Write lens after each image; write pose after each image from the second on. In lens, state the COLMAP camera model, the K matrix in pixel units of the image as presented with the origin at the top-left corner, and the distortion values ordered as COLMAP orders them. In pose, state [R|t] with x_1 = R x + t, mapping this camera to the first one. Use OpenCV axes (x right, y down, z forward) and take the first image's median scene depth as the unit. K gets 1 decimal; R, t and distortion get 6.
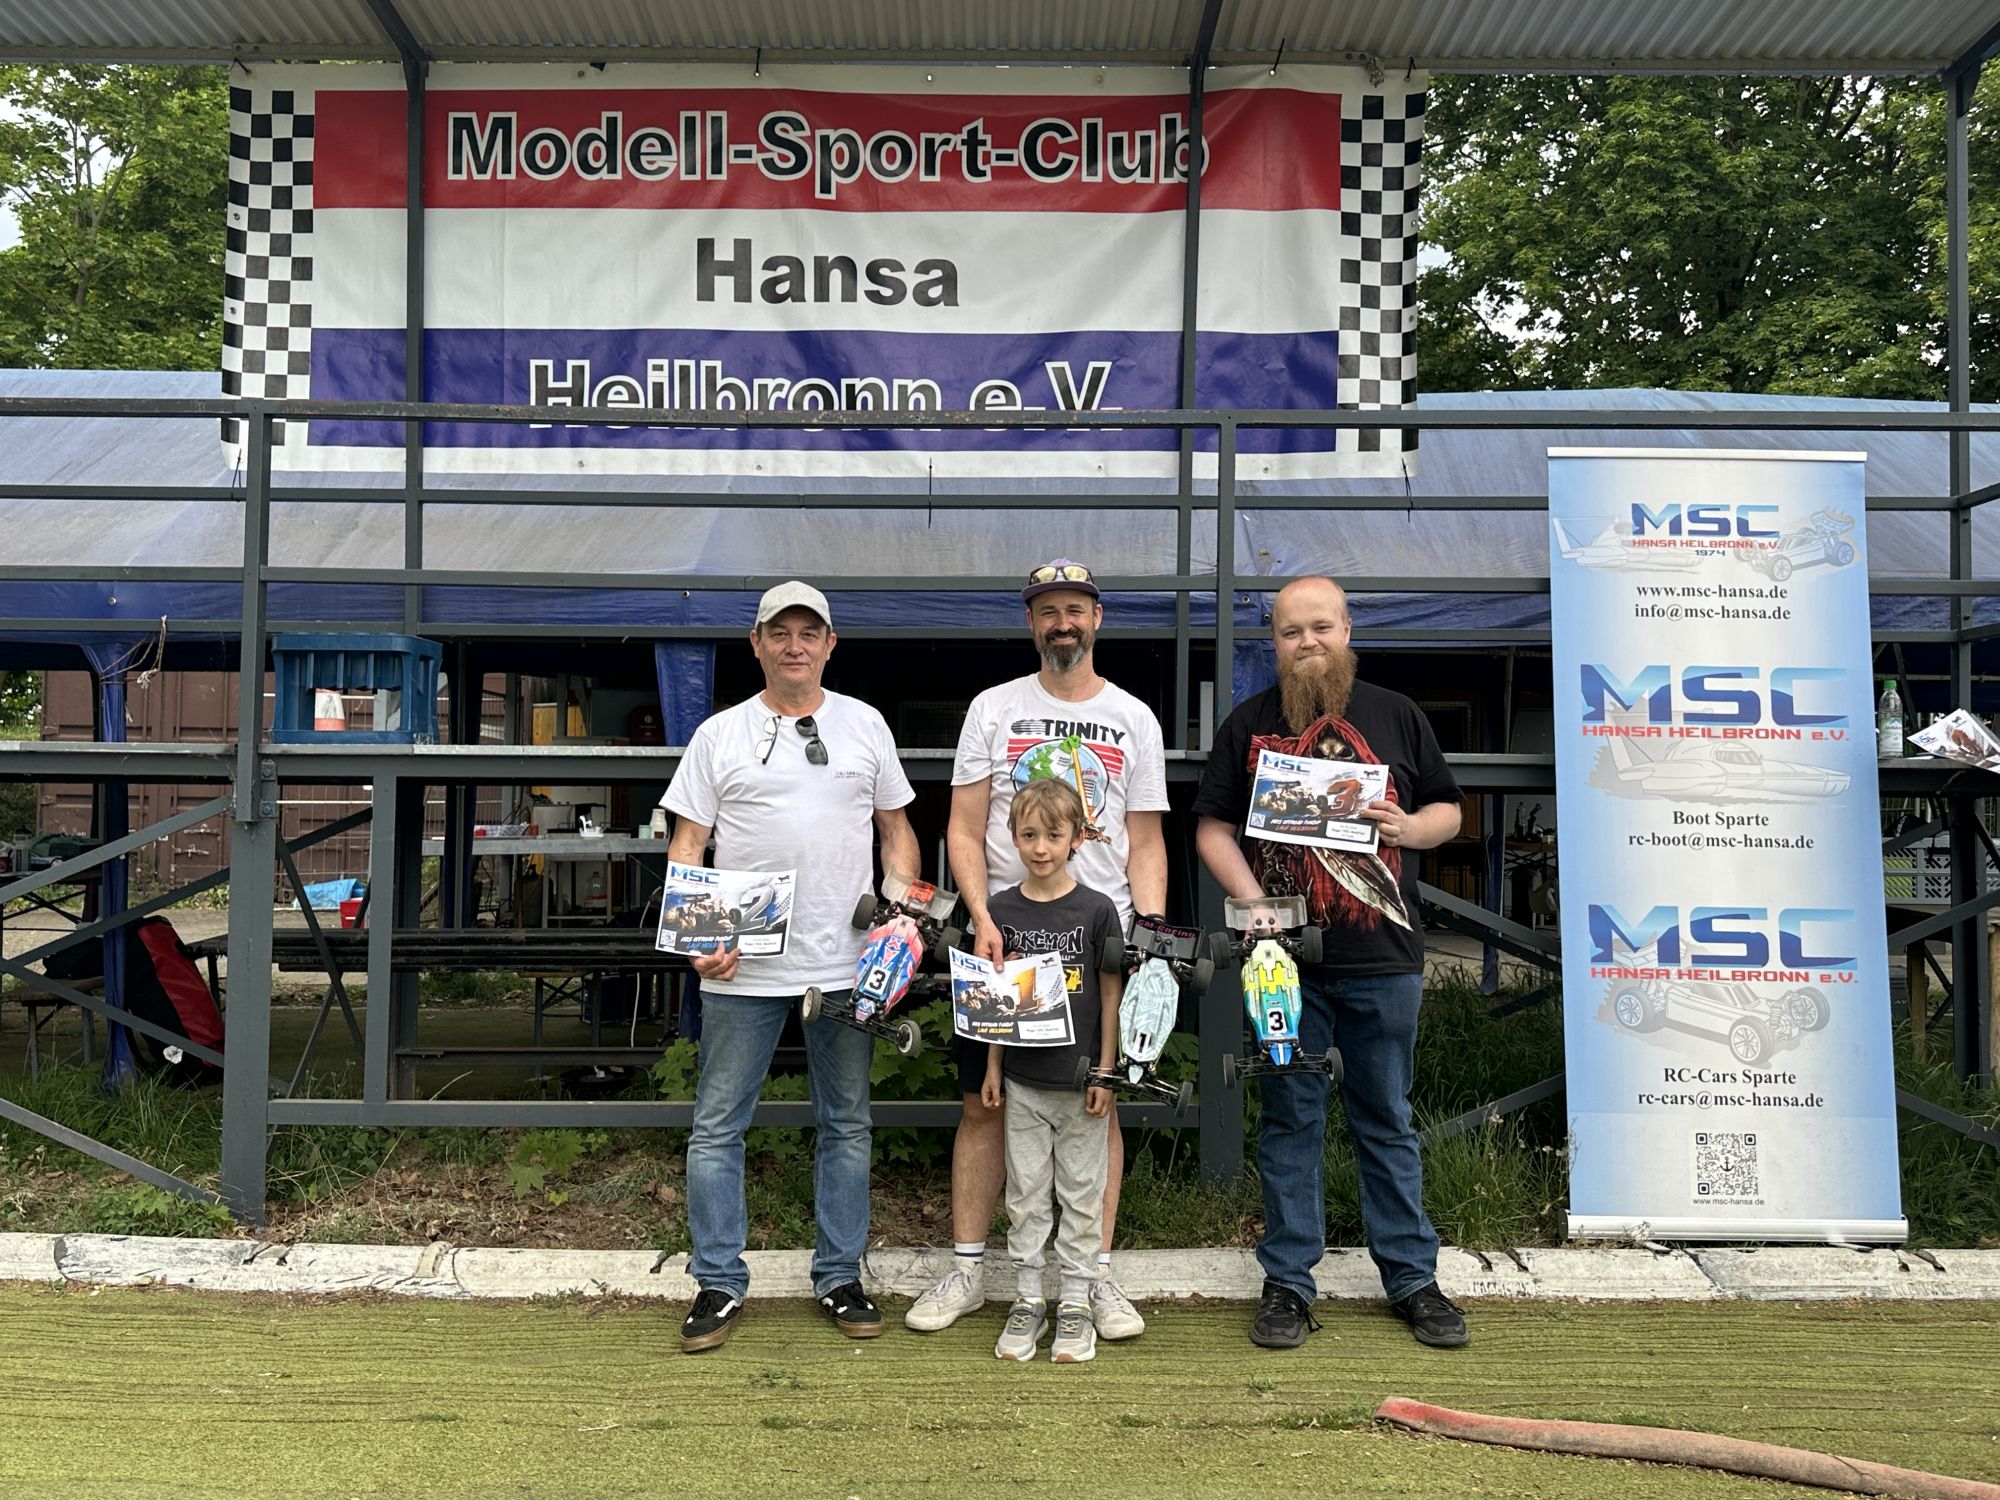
lens RADIAL K [[1810.6, 0, 1014.4], [0, 1810.6, 753.8], [0, 0, 1]] dist [0.011970, 0.000000]
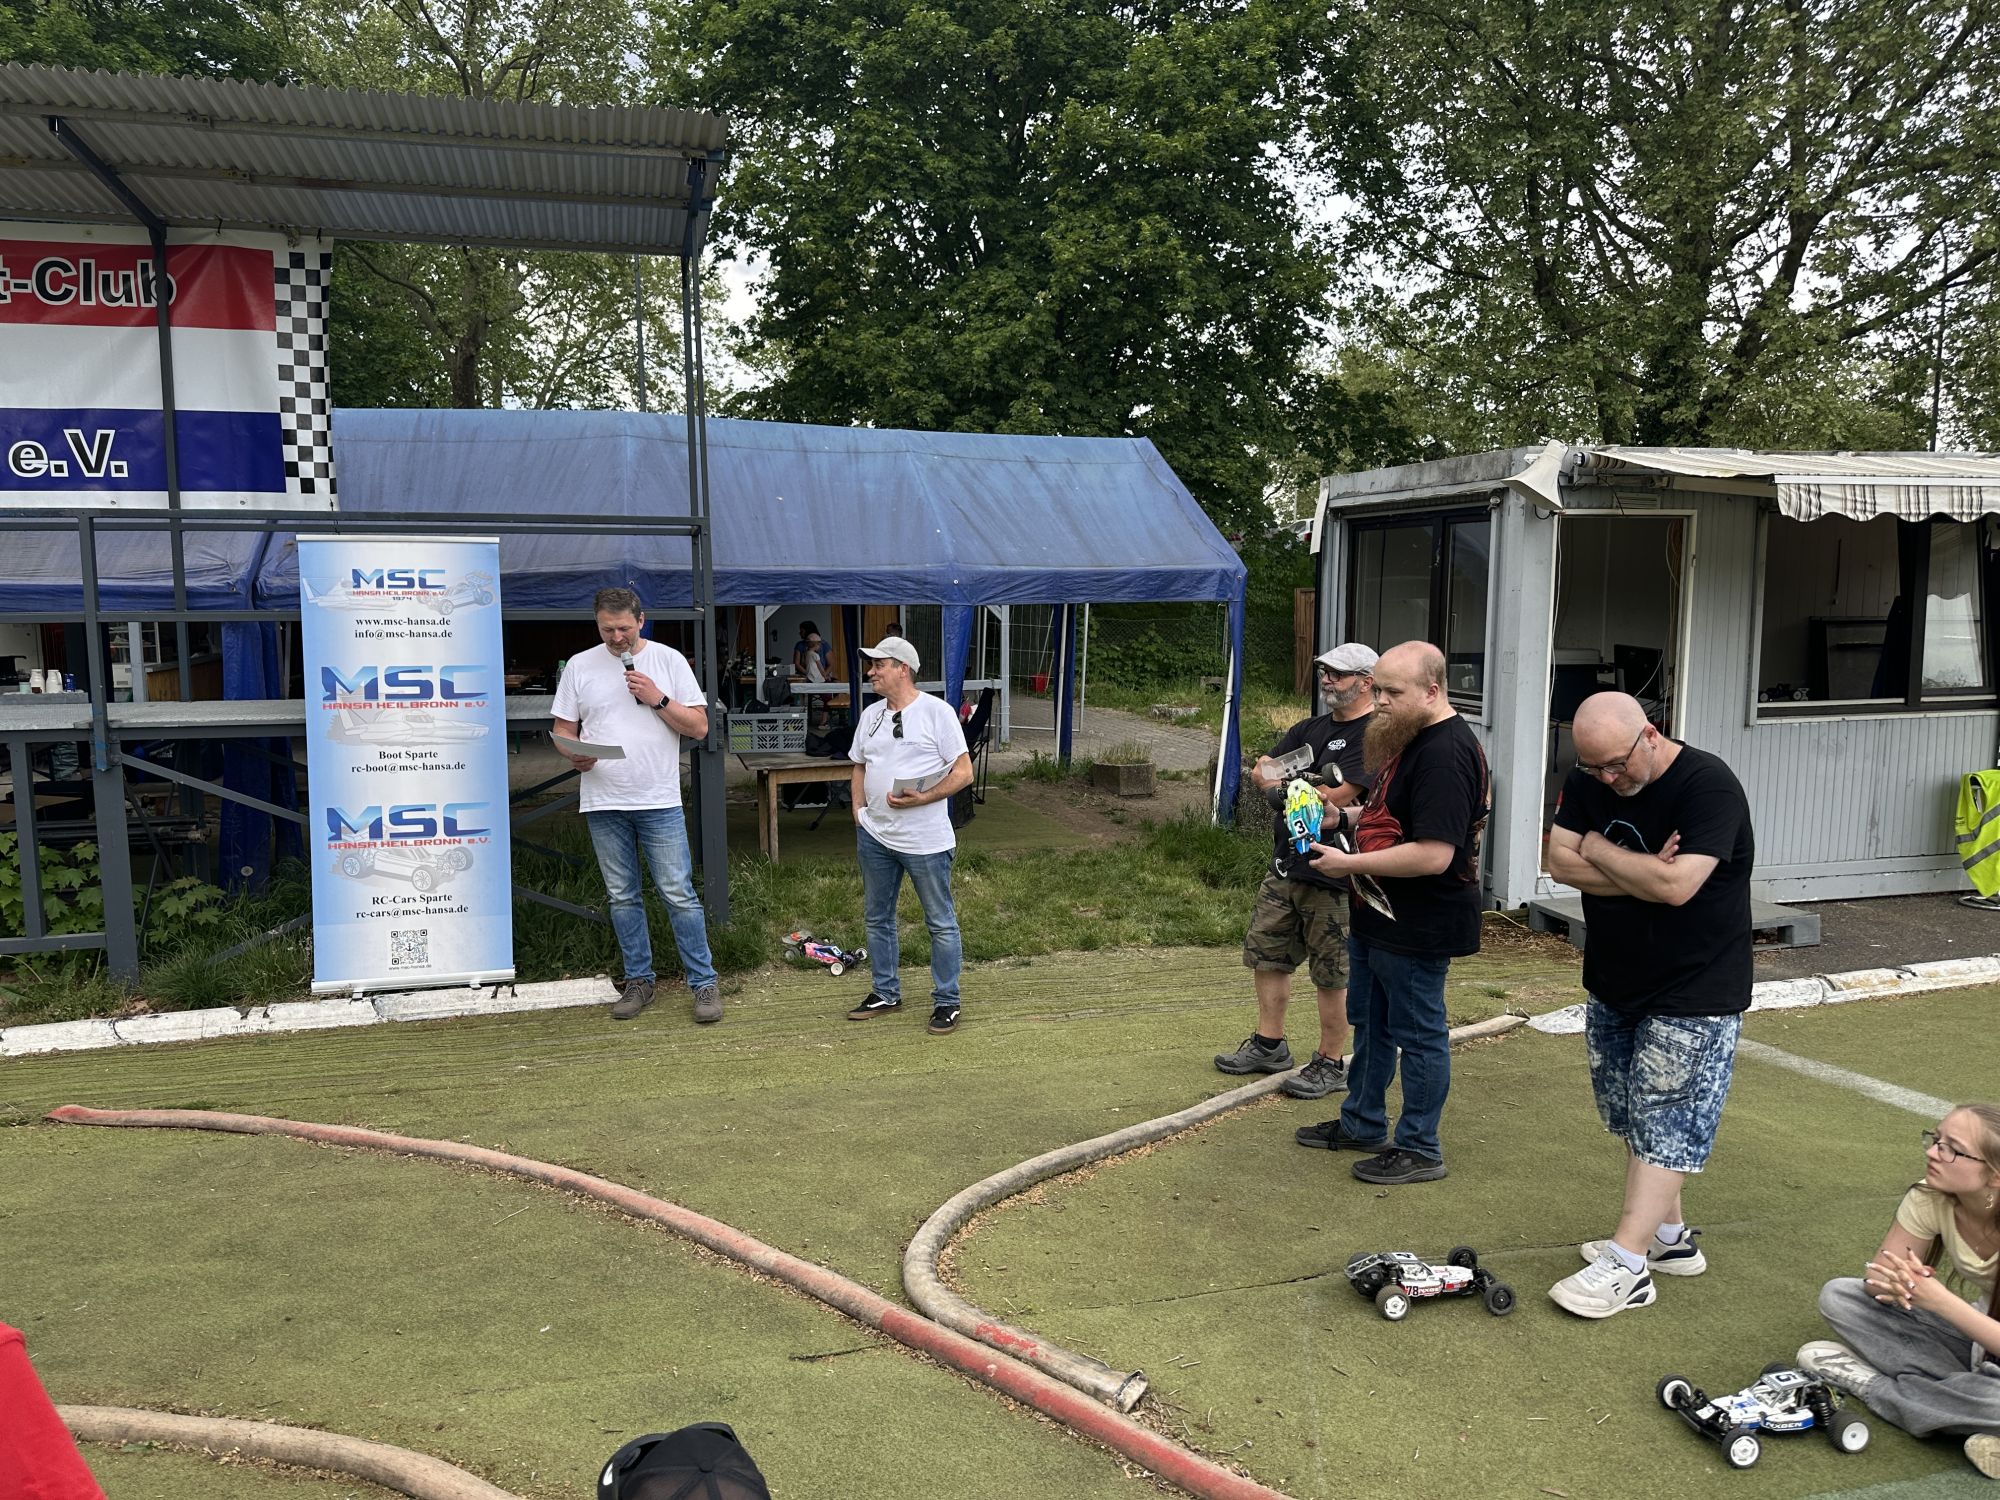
lens RADIAL K [[1402.5, 0, 983.4], [0, 1402.5, 767.7], [0, 0, 1]] dist [0.014860, -0.018335]
pose [[0.967395, -0.041790, 0.249800, 0.448938], [0.001618, 0.987293, 0.158903, -0.126991], [-0.253266, -0.153318, 0.955170, -0.334019]]
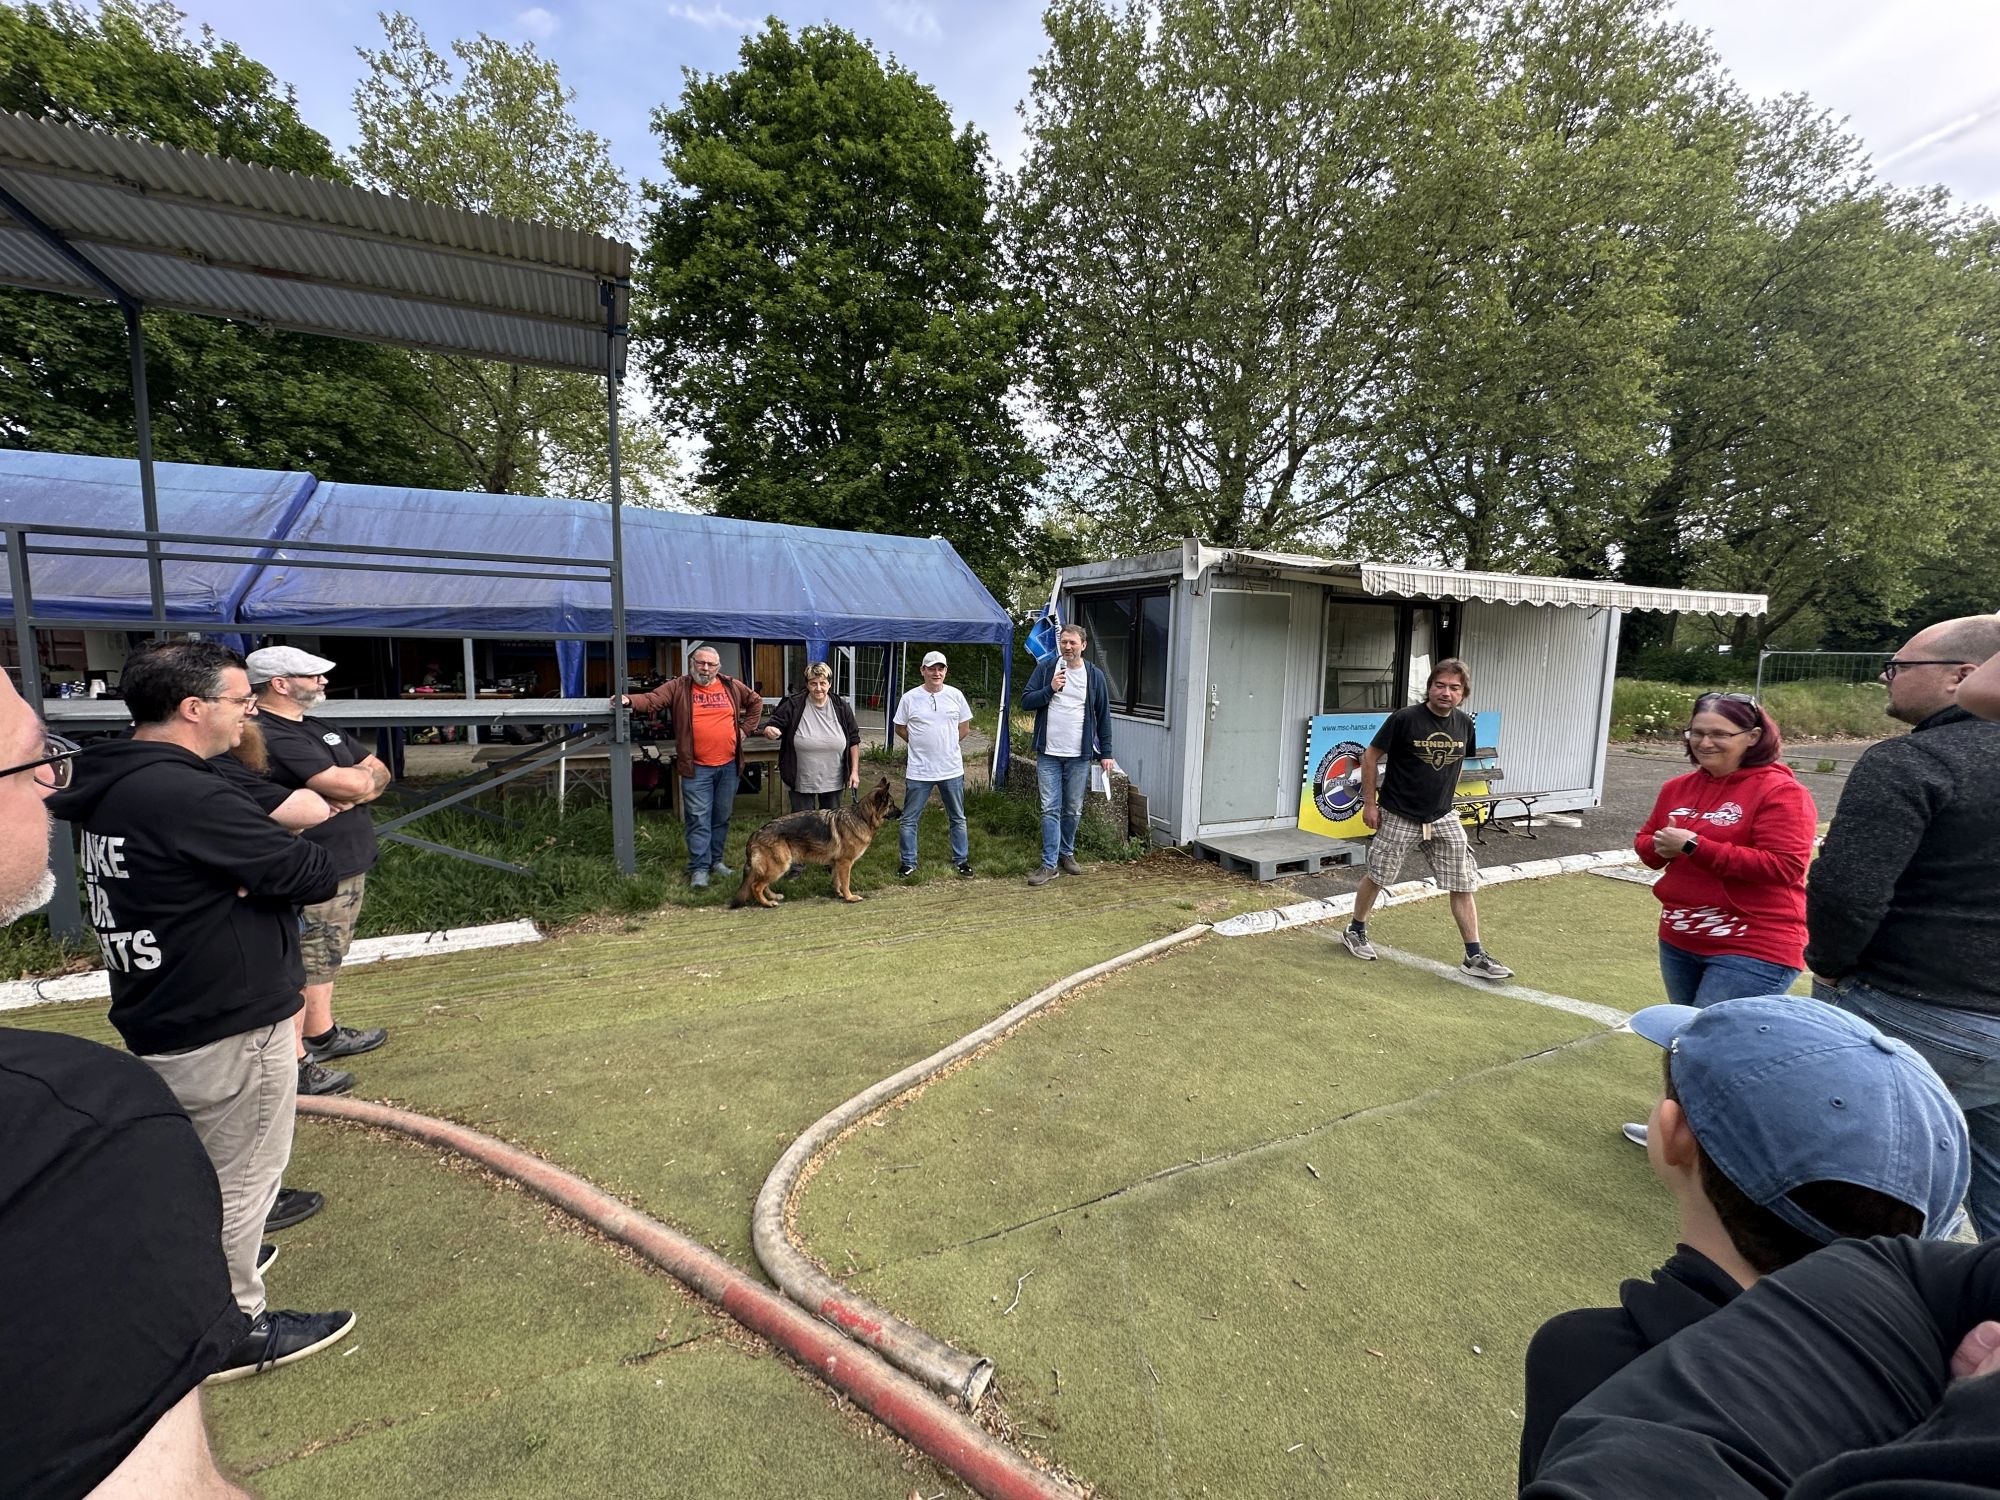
lens RADIAL K [[790.8, 0, 1003.1], [0, 790.8, 743.0], [0, 0, 1]] dist [0.003615, -0.000090]
pose [[0.896925, -0.036313, 0.440689, 0.510741], [-0.030653, 0.989118, 0.143893, -0.093103], [-0.441119, -0.142570, 0.886052, -0.118144]]
